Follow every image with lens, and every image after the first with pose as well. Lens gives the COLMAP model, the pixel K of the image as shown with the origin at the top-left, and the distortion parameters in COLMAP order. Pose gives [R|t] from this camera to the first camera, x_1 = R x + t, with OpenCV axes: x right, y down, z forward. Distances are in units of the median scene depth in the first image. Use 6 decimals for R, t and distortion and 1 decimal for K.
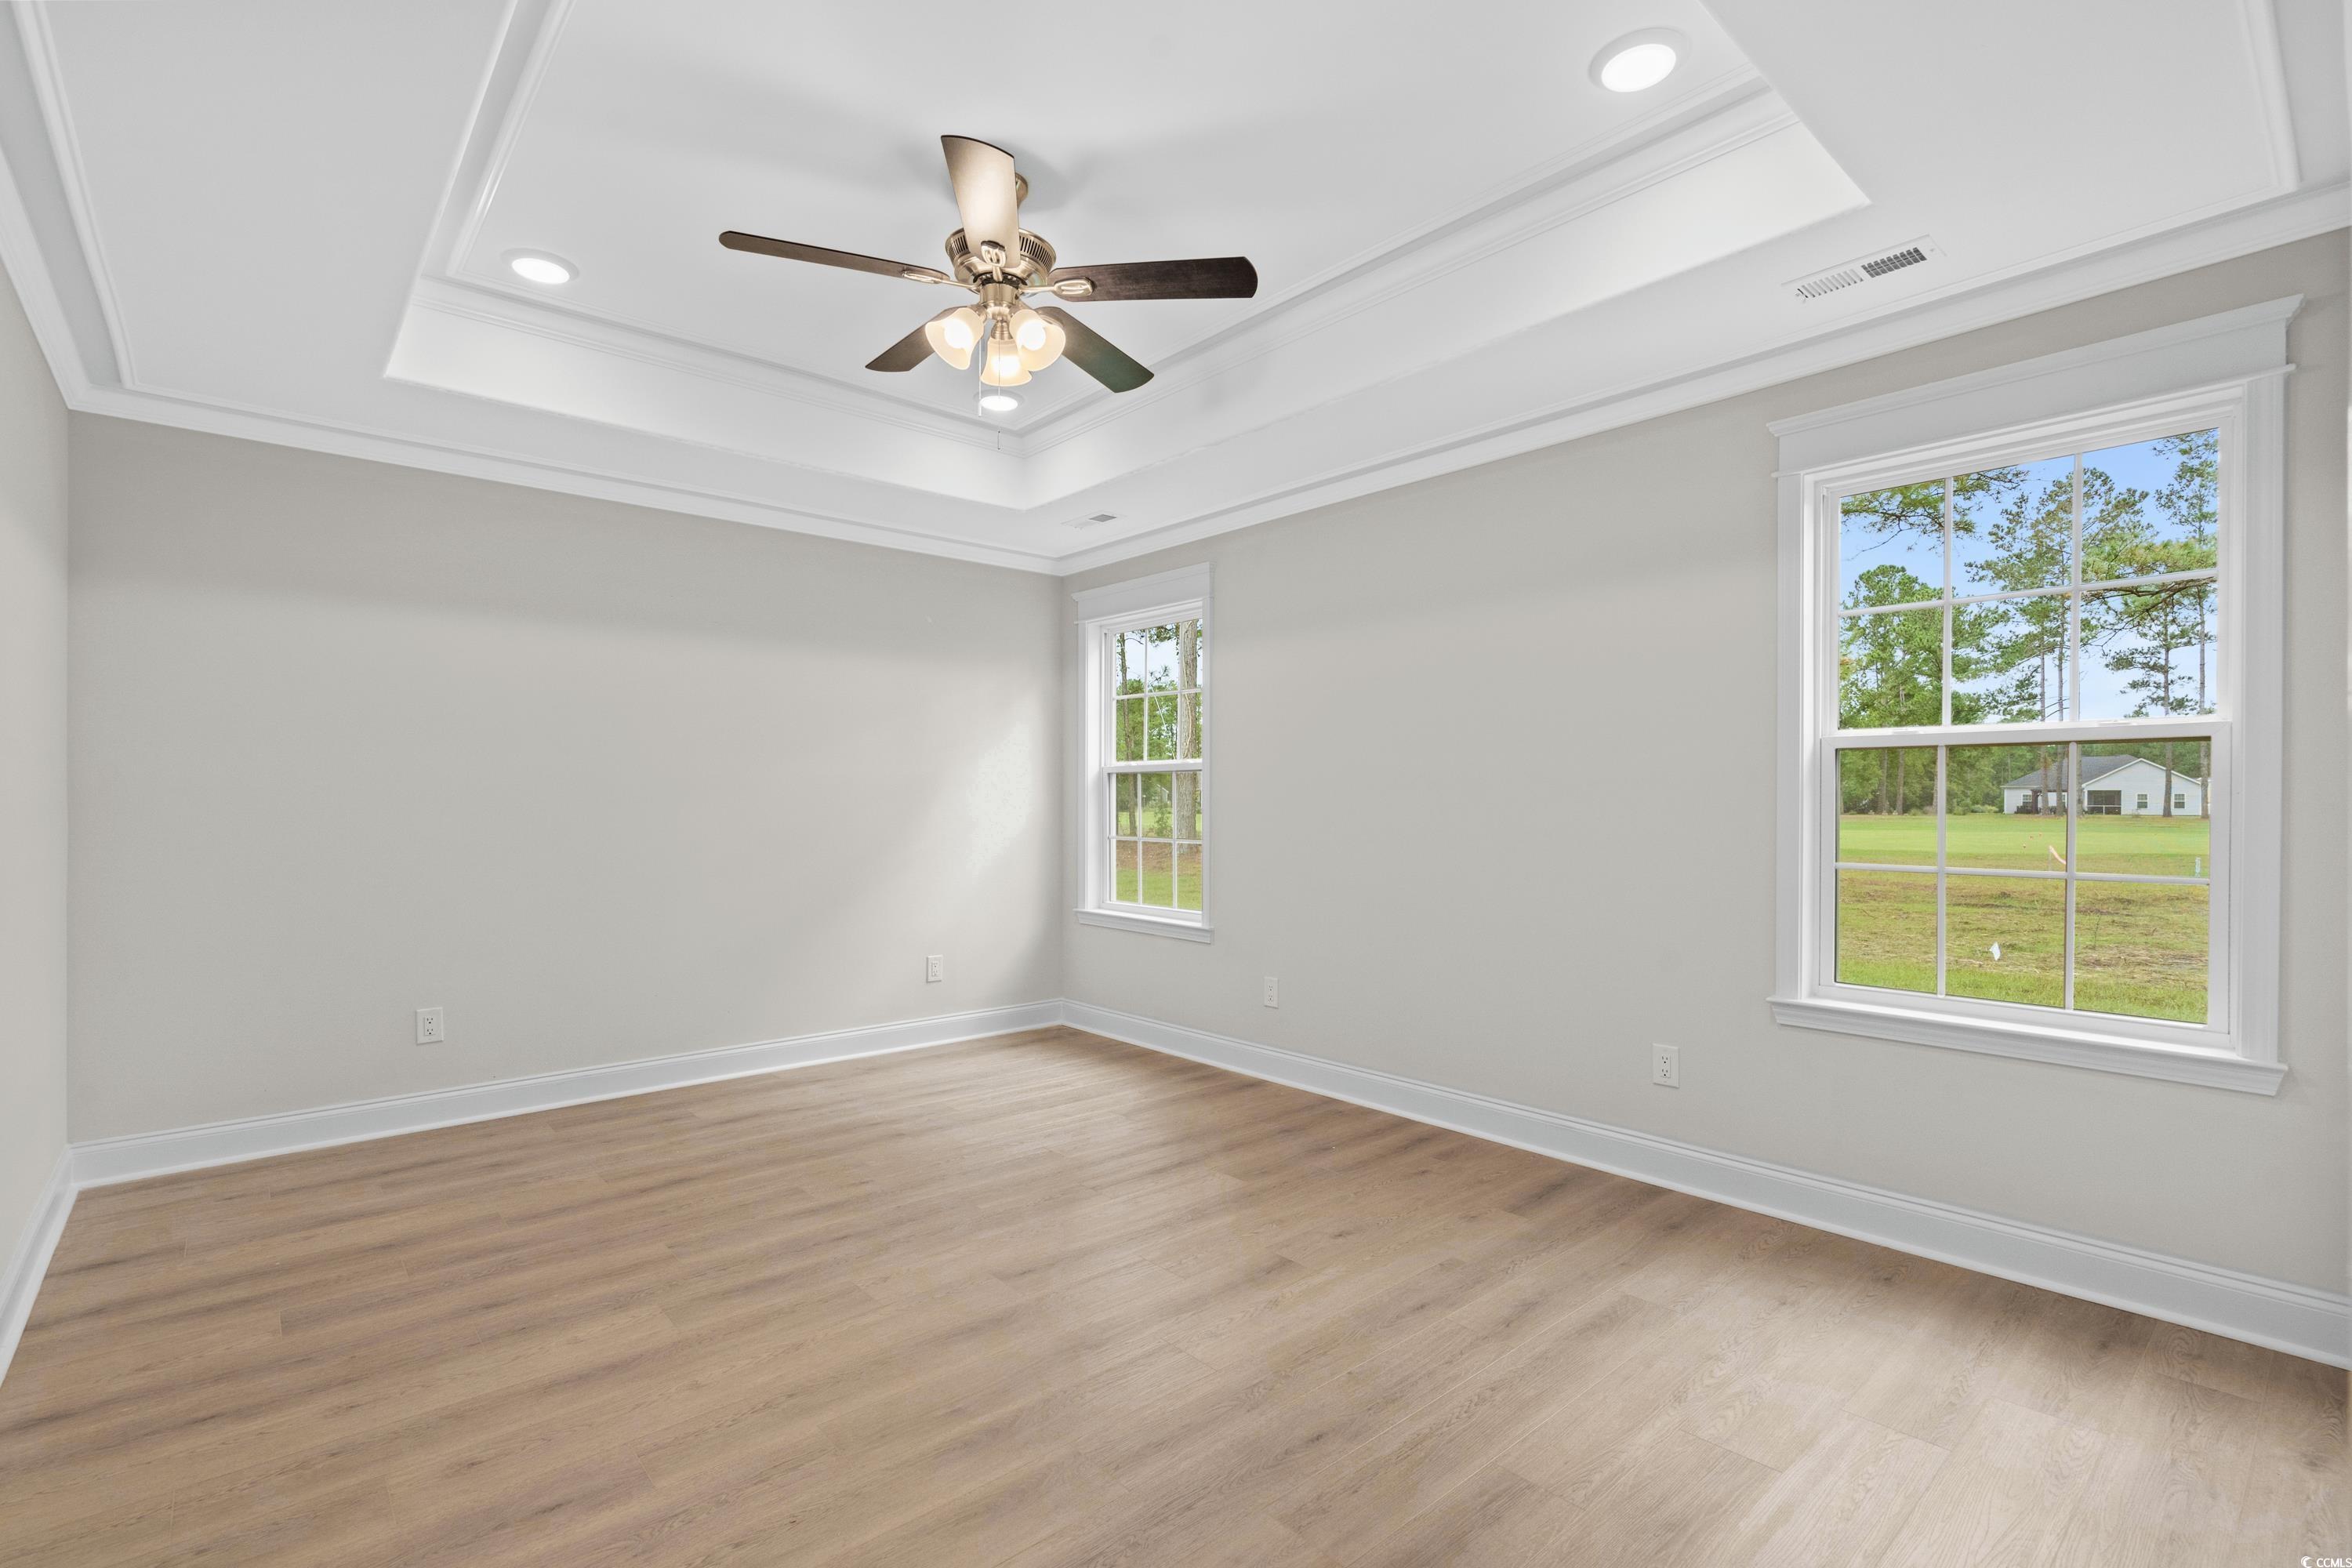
lens RADIAL K [[1063.1, 0, 1180.3], [0, 1063.1, 789.8], [0, 0, 1]] dist [-0.001567, 0.000372]
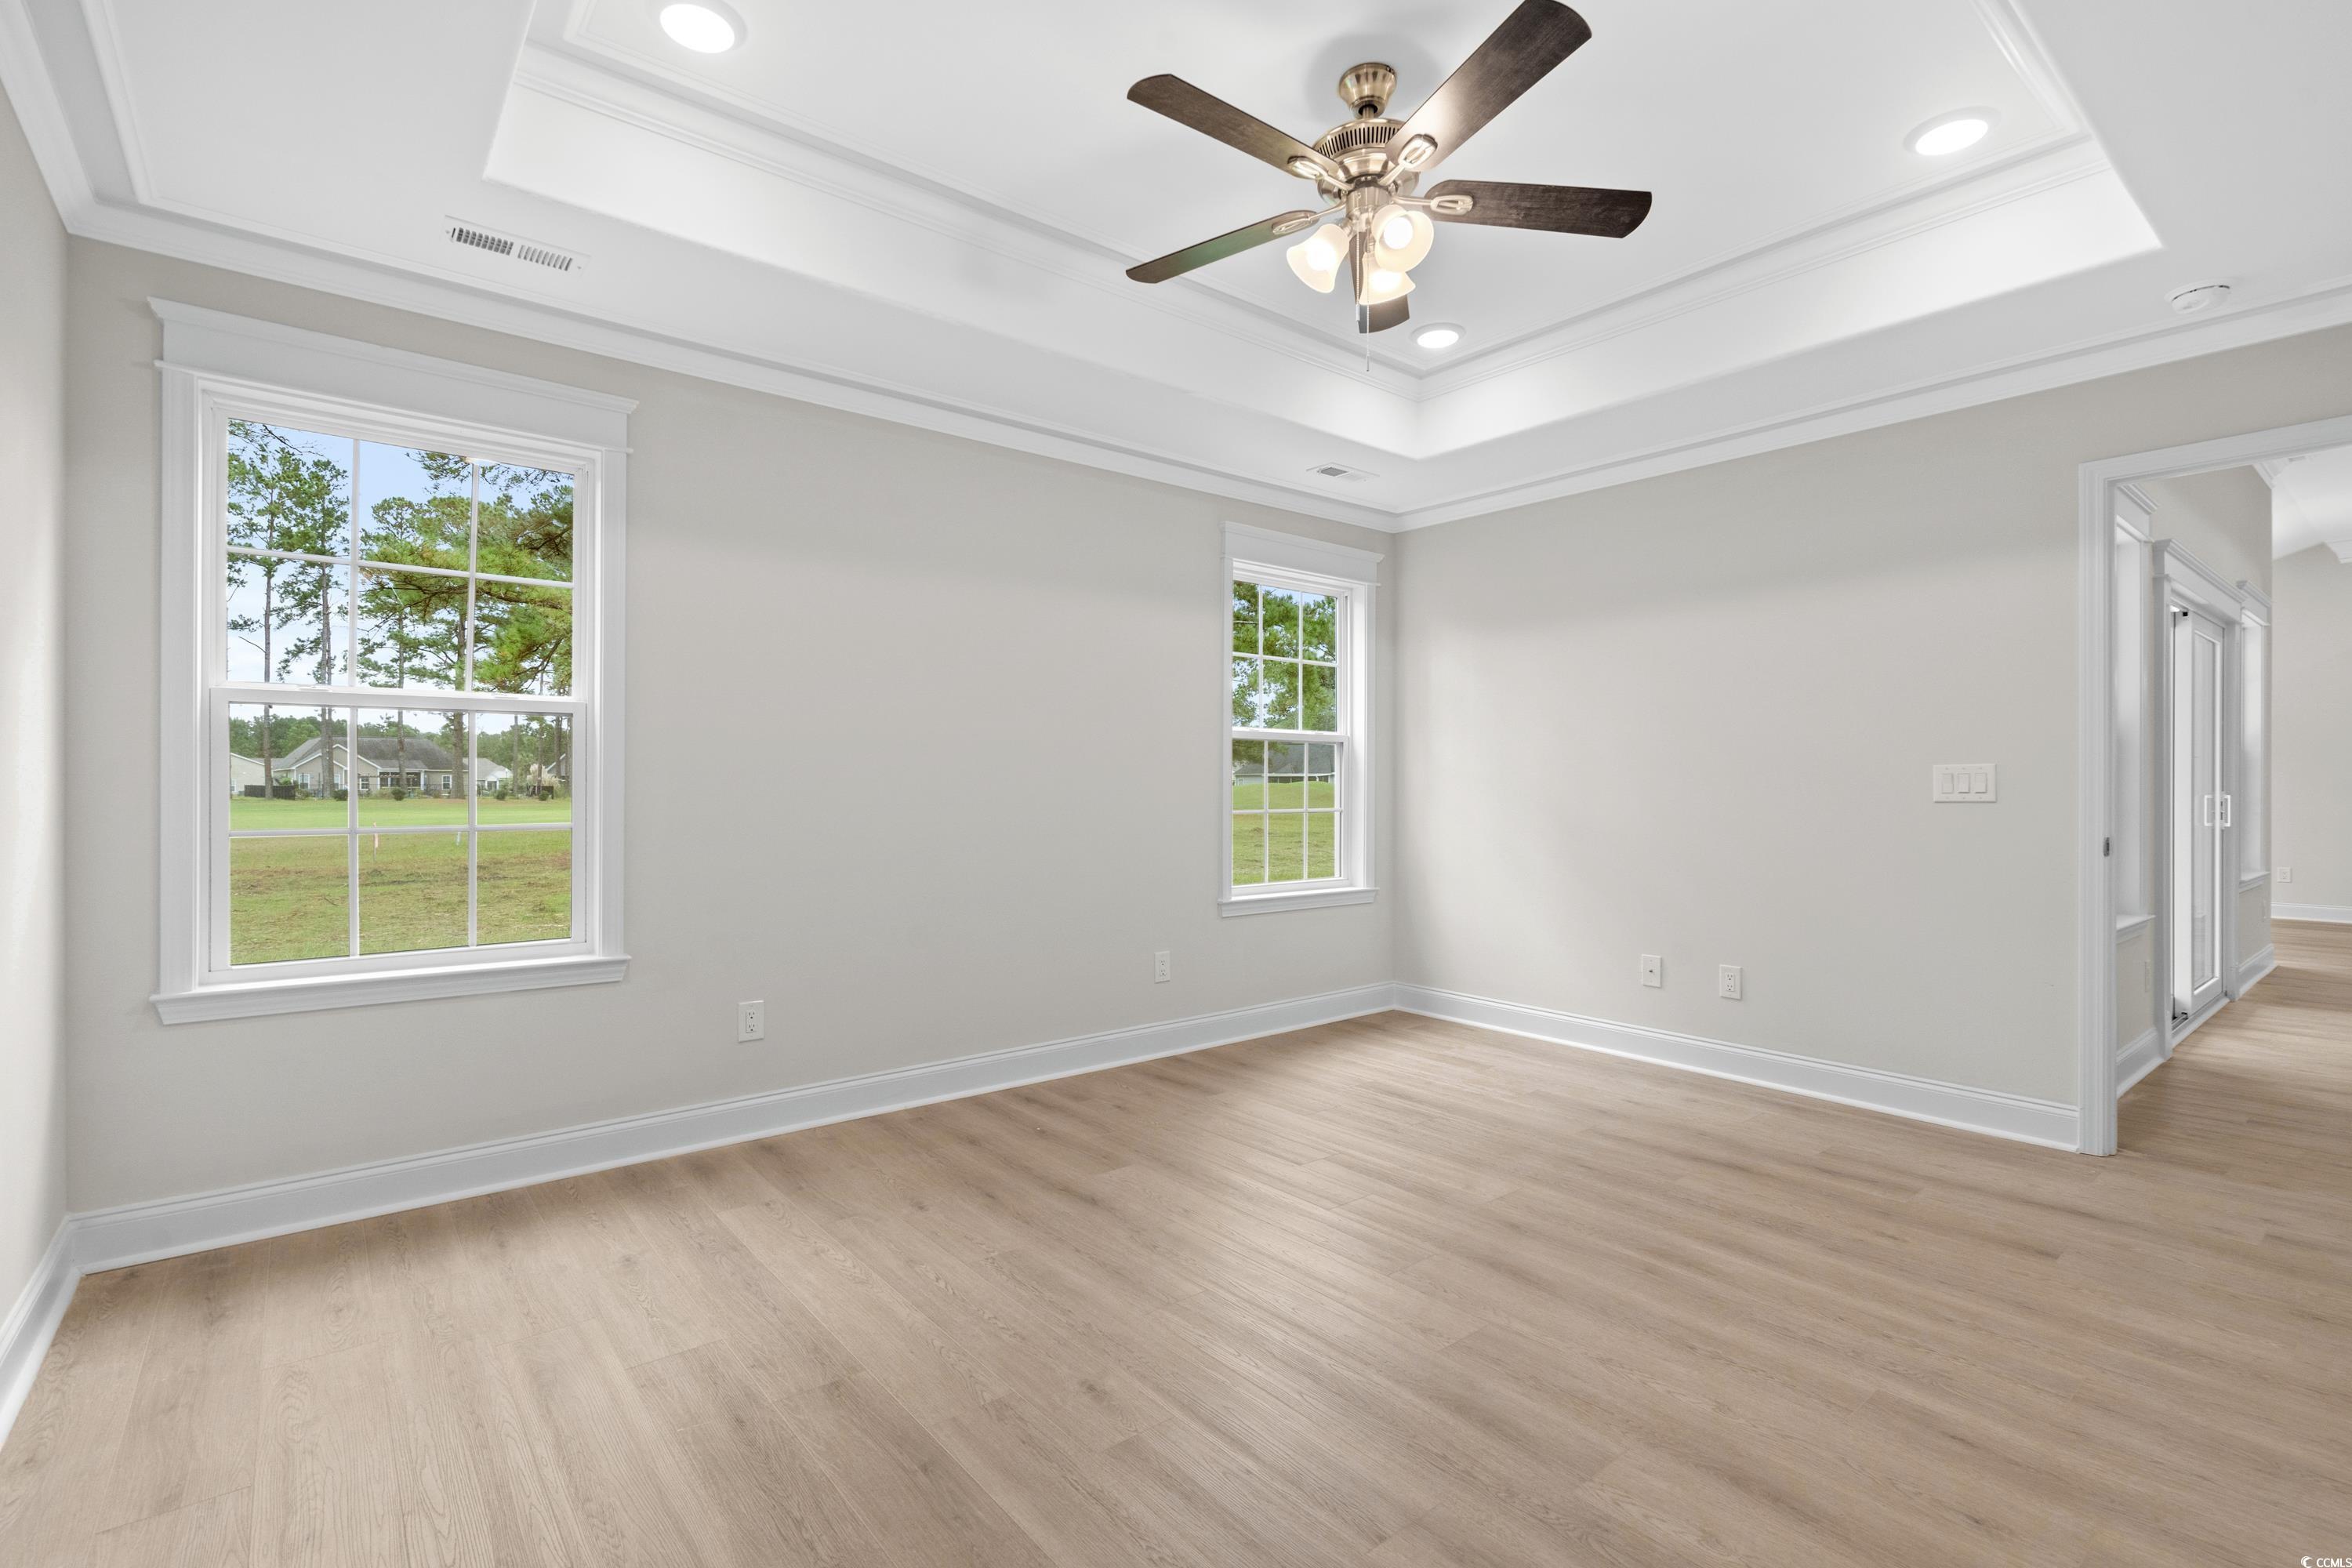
lens RADIAL K [[1077.0, 0, 1176.0], [0, 1077.0, 784.0], [0, 0, 1]] dist [-0.011538, -0.000431]
pose [[0.045610, 0.002340, 0.998957, -0.889429], [-0.008708, 0.999960, -0.001945, 0.034537], [-0.998921, -0.008610, 0.045629, 0.925562]]
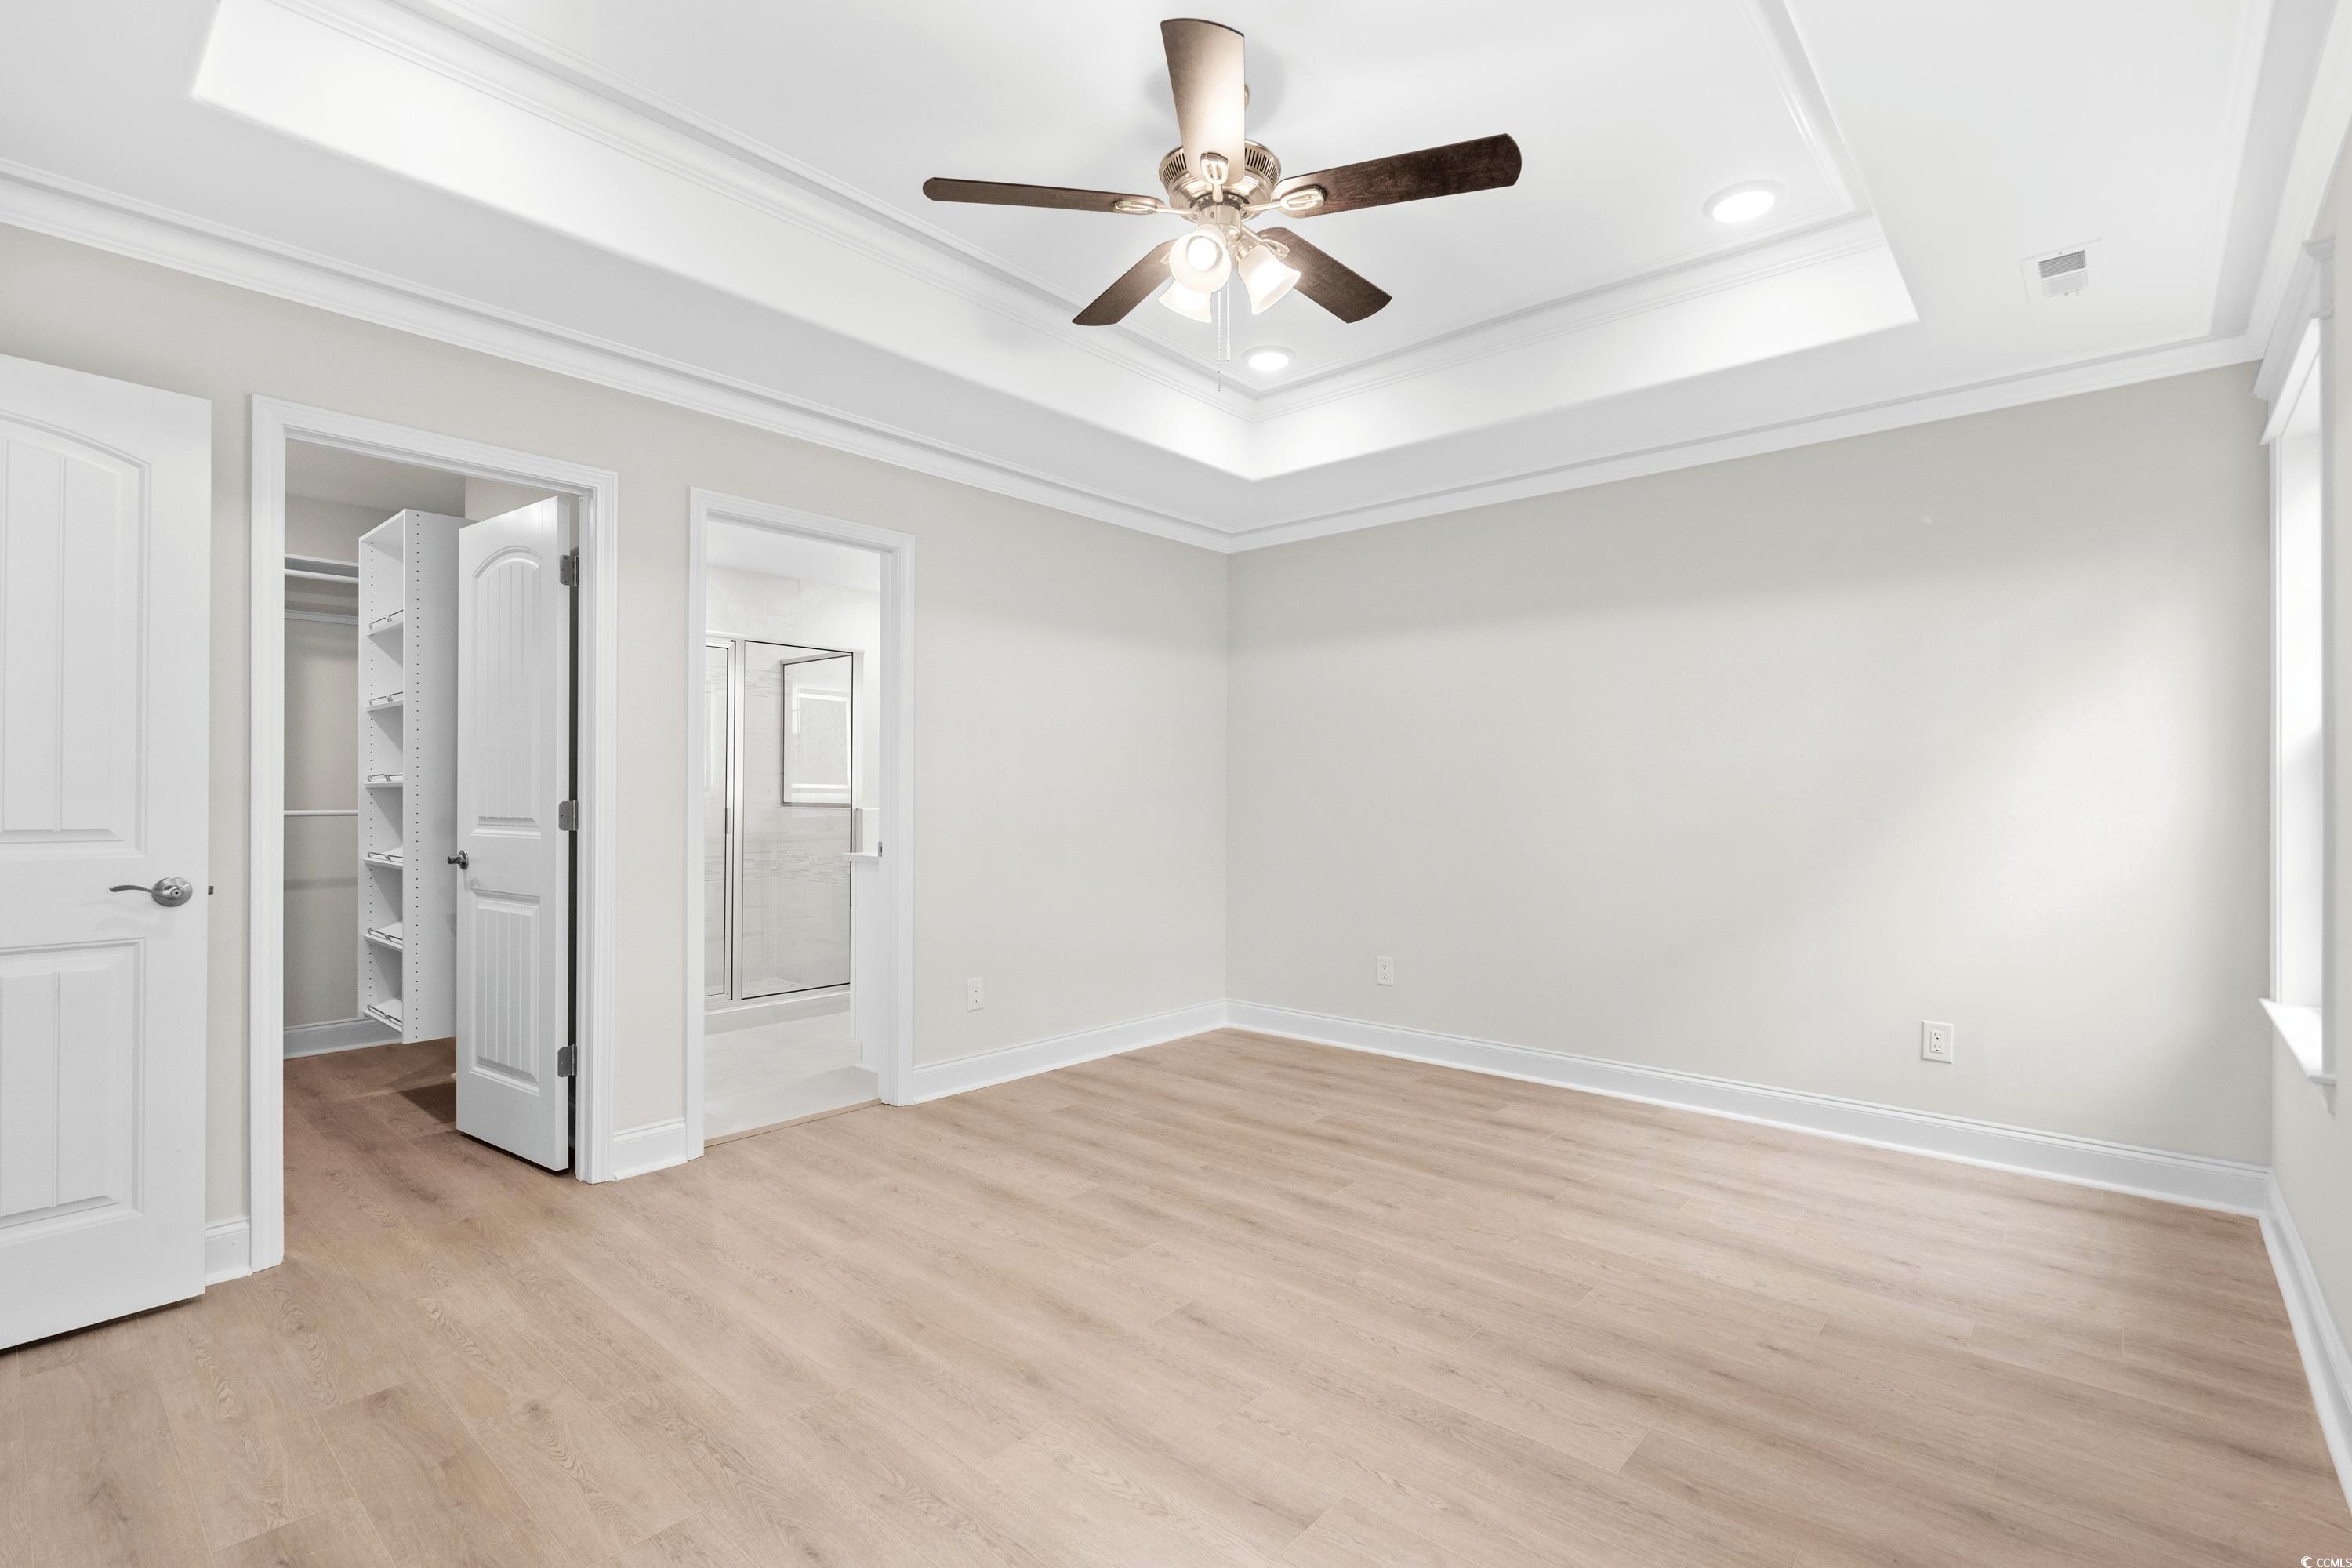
lens RADIAL K [[1096.4, 0, 1176.0], [0, 1096.4, 784.0], [0, 0, 1]] dist [-0.002754, 0.000102]
pose [[0.117911, -0.008823, -0.992985, 0.599112], [0.005182, 0.999952, -0.008270, 0.020805], [0.993011, -0.004170, 0.117951, 0.711796]]
